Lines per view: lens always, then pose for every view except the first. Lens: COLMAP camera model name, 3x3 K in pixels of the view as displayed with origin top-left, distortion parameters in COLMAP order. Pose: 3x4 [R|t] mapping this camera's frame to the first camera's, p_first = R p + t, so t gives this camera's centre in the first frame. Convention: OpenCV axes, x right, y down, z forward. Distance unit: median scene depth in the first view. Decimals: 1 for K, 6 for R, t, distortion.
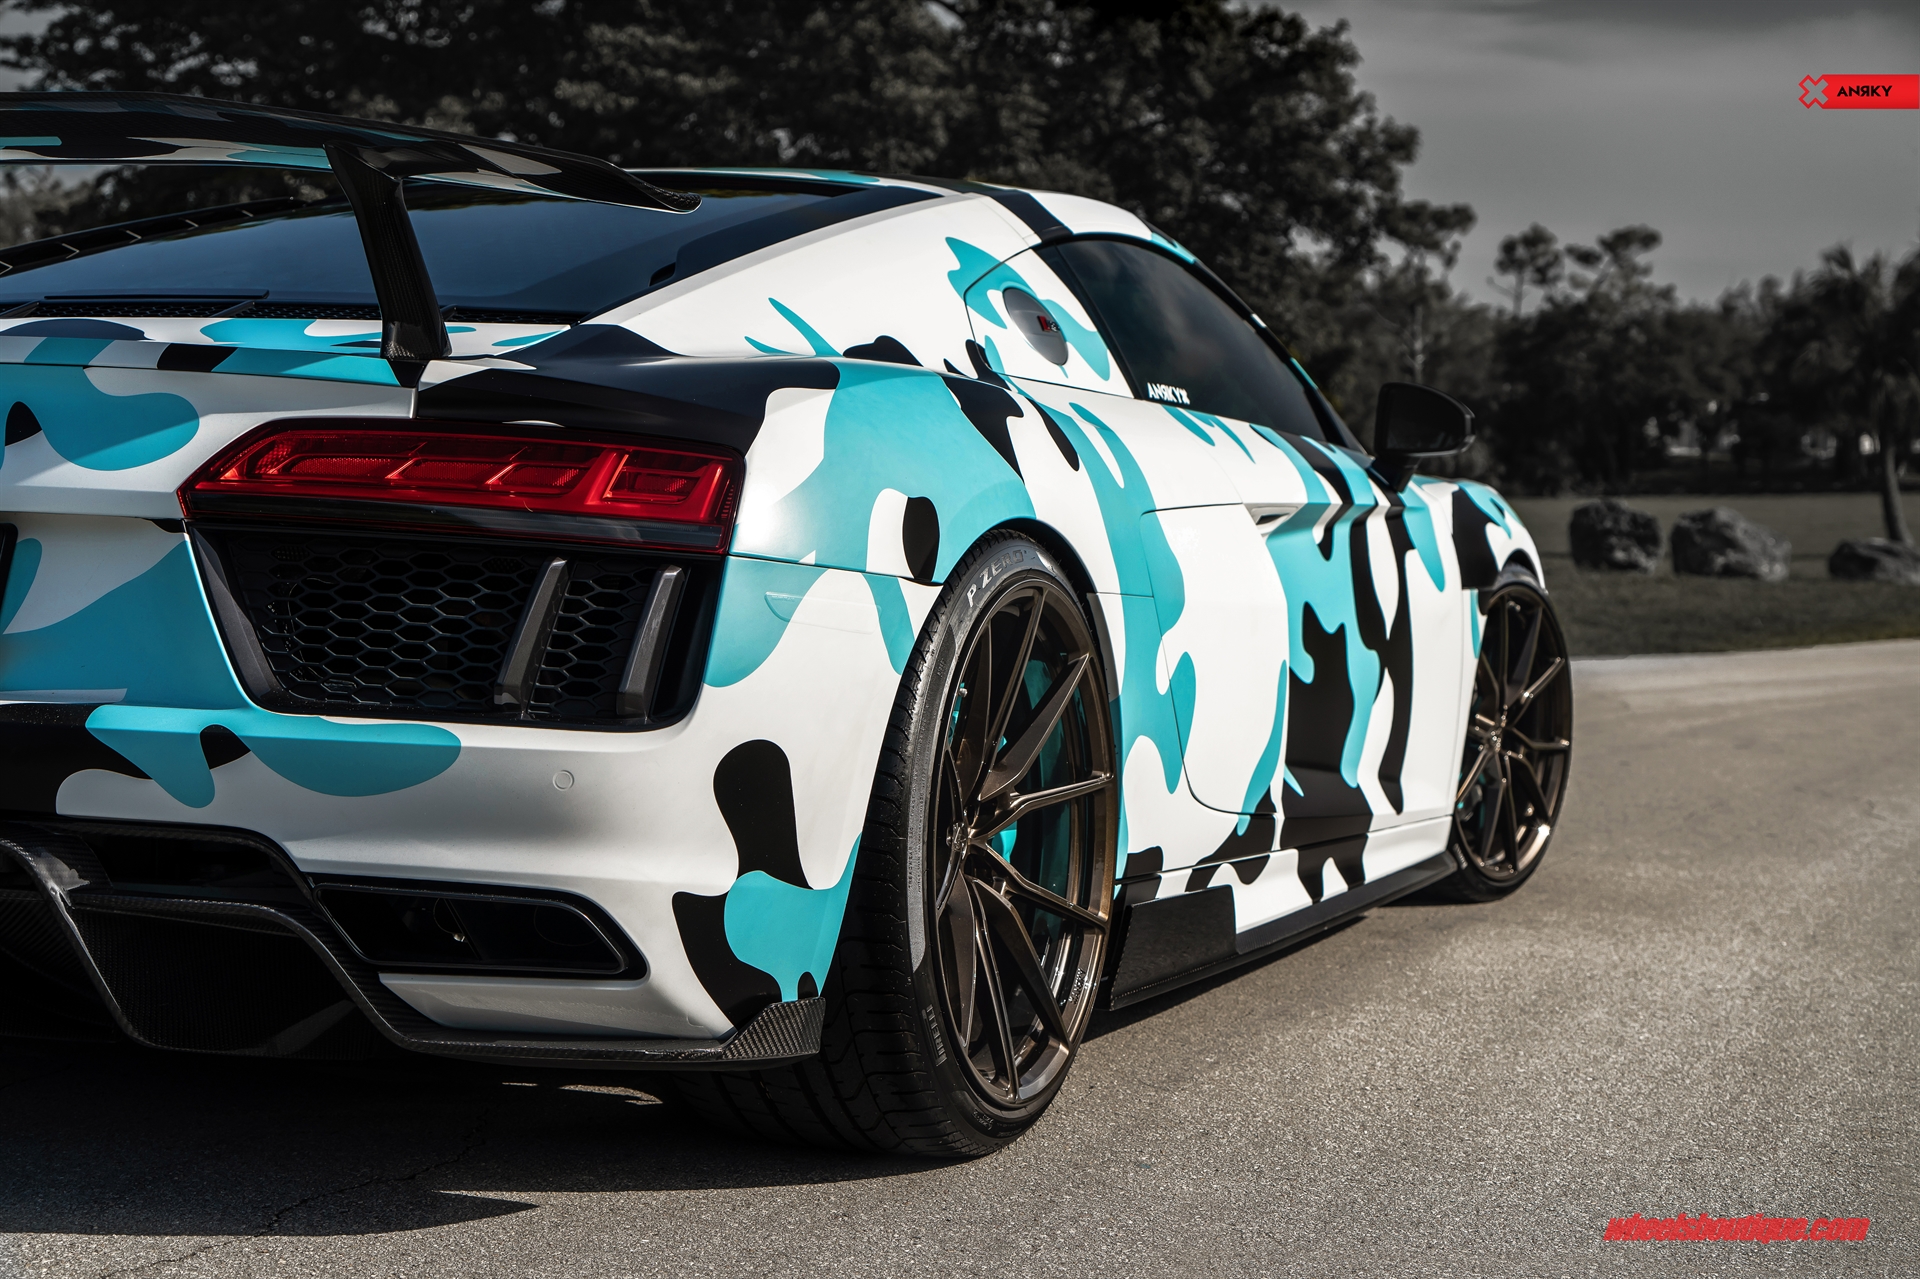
lens RADIAL K [[3110.5, 0, 963.8], [0, 3110.5, 625.7], [0, 0, 1]] dist [0.116510, 0.000000]
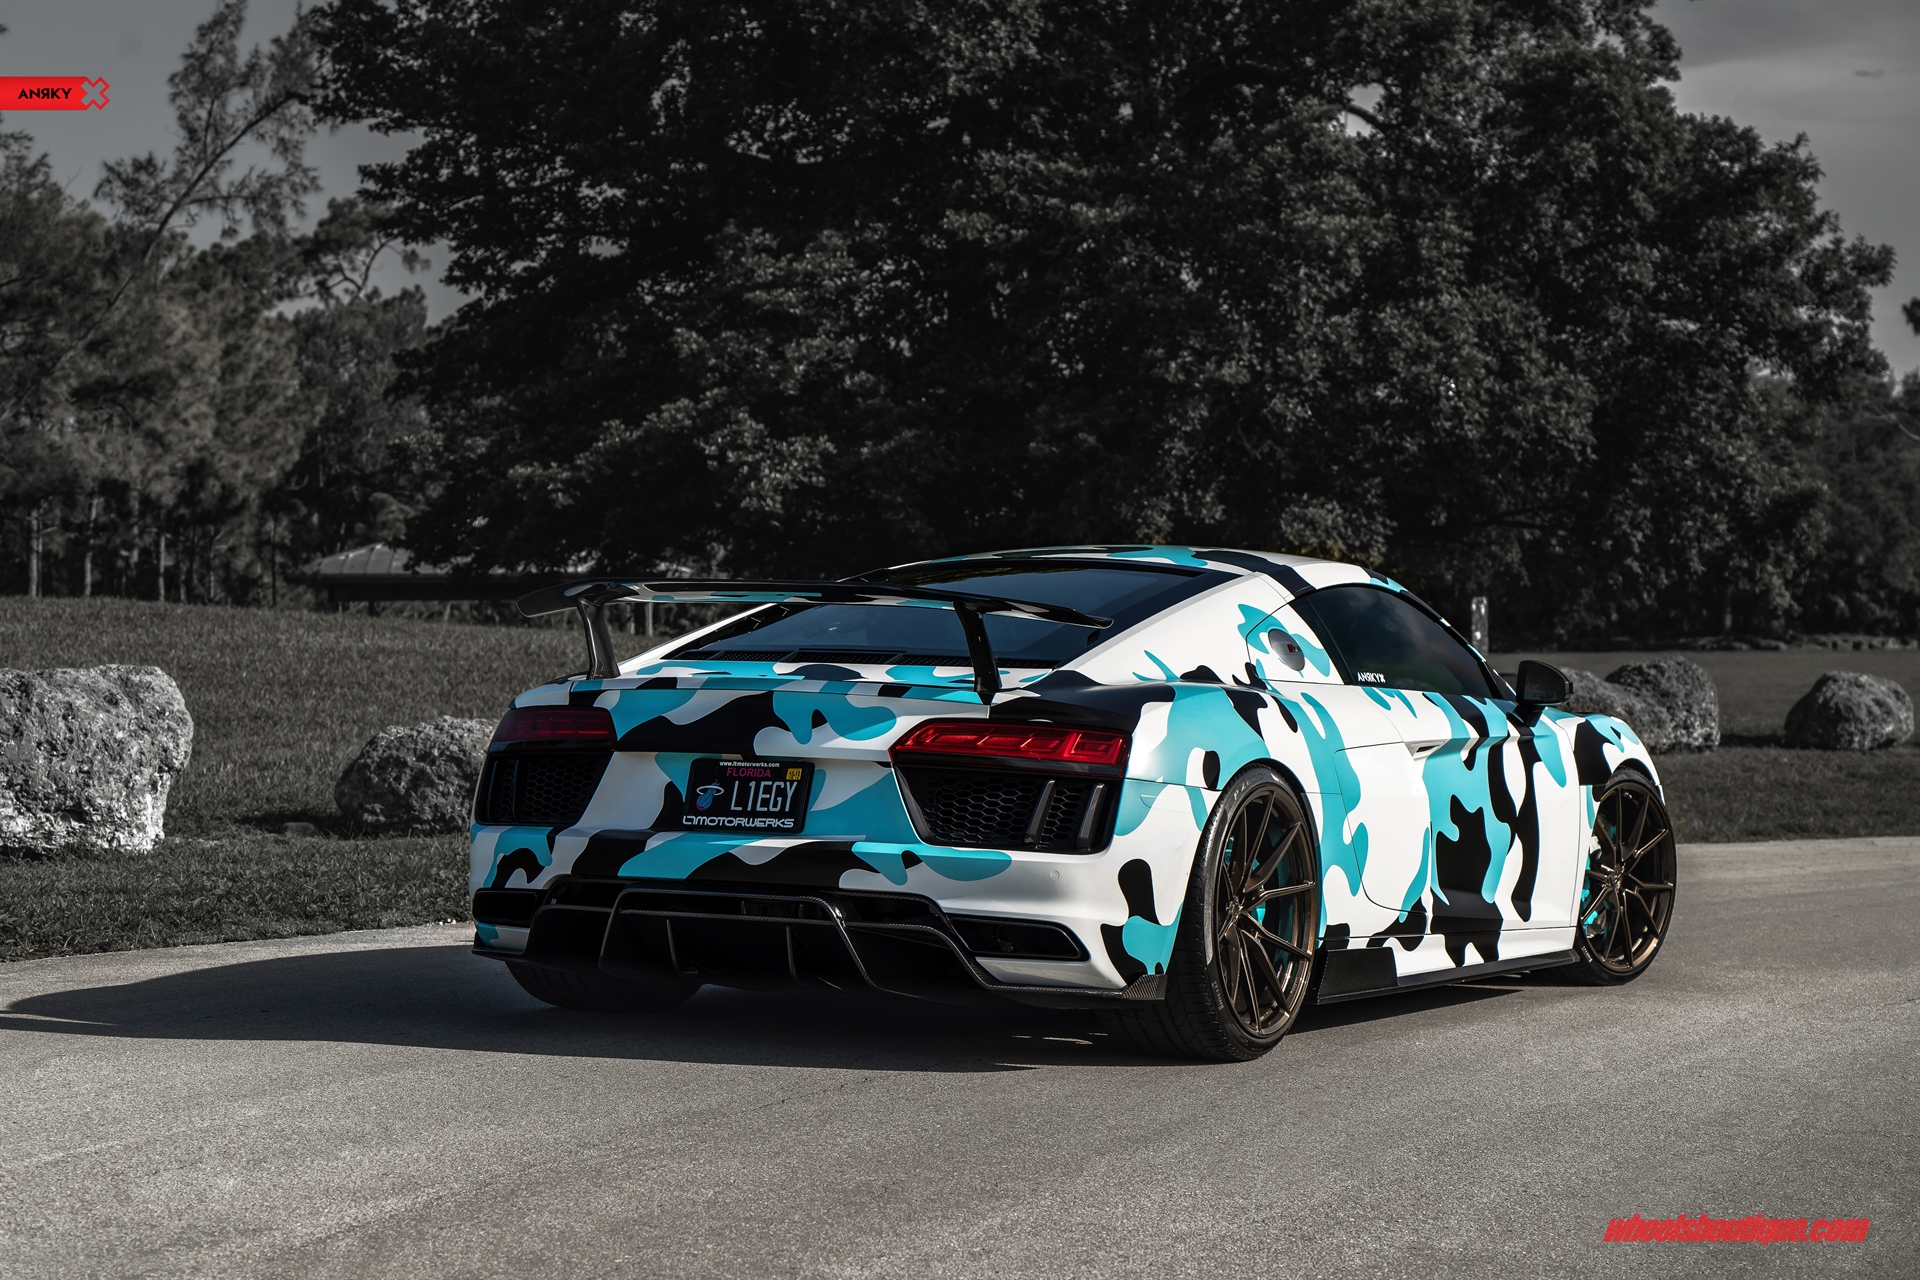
lens RADIAL K [[3720.1, 0, 951.9], [0, 3720.1, 636.4], [0, 0, 1]] dist [0.148362, 0.000000]
pose [[0.992610, -0.000607, -0.121347, 0.085814], [-0.004481, 0.999122, -0.041653, -0.008041], [0.121265, 0.041889, 0.991736, -1.140033]]
